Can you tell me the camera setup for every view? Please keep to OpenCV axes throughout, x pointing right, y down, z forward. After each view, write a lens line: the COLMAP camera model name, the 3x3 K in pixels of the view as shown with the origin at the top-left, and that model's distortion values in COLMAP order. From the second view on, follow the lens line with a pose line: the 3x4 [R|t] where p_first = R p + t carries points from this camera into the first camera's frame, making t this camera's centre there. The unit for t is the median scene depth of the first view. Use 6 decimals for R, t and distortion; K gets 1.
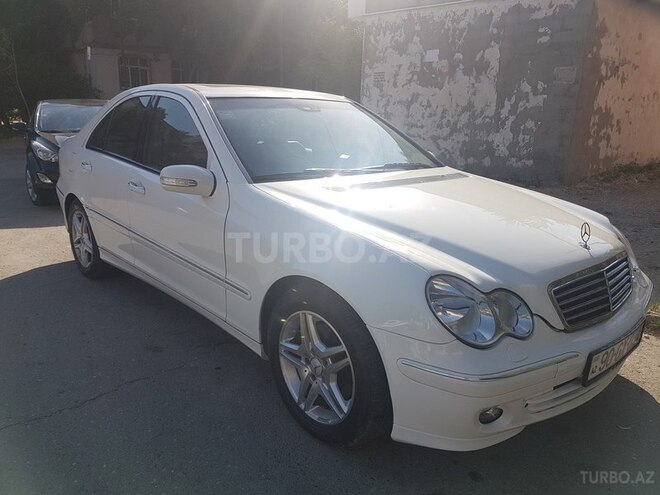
lens RADIAL K [[504.4, 0, 325.8], [0, 504.4, 248.4], [0, 0, 1]] dist [-0.021955, 0.018044]
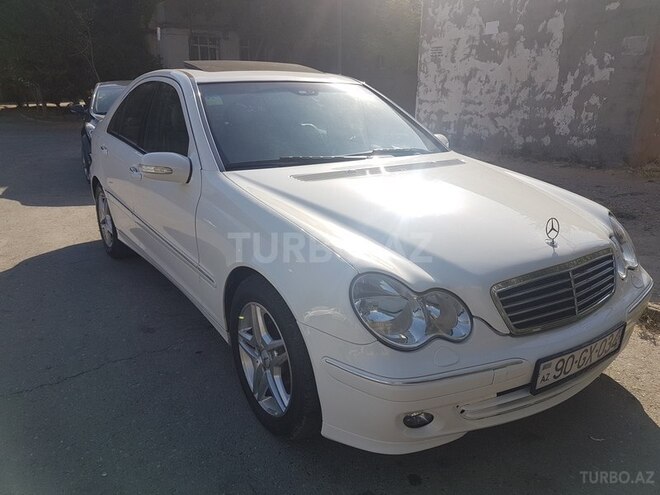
lens RADIAL K [[504.4, 0, 333.9], [0, 504.4, 249.9], [0, 0, 1]] dist [-0.021955, 0.018044]
pose [[0.992621, 0.023402, -0.118982, 0.125166], [-0.017809, 0.998696, 0.047852, -0.016381], [0.119947, -0.045380, 0.991743, 0.019221]]
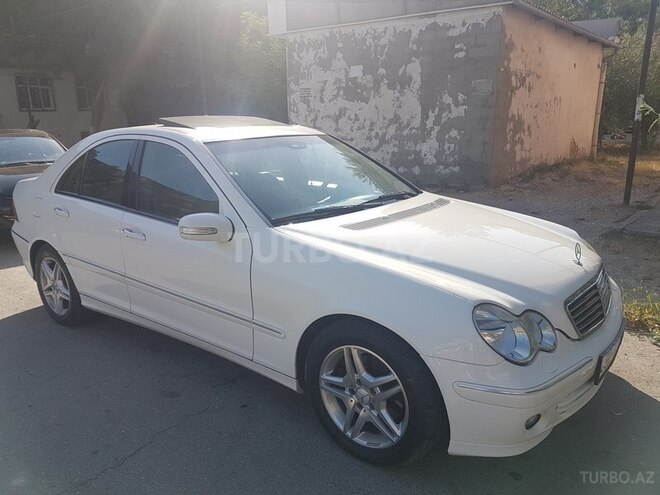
lens RADIAL K [[504.4, 0, 325.7], [0, 504.4, 249.3], [0, 0, 1]] dist [-0.021955, 0.018044]
pose [[0.984946, -0.081515, 0.152436, -0.128937], [0.083879, 0.996434, -0.009137, -0.041188], [-0.151147, 0.021786, 0.988271, -0.033784]]
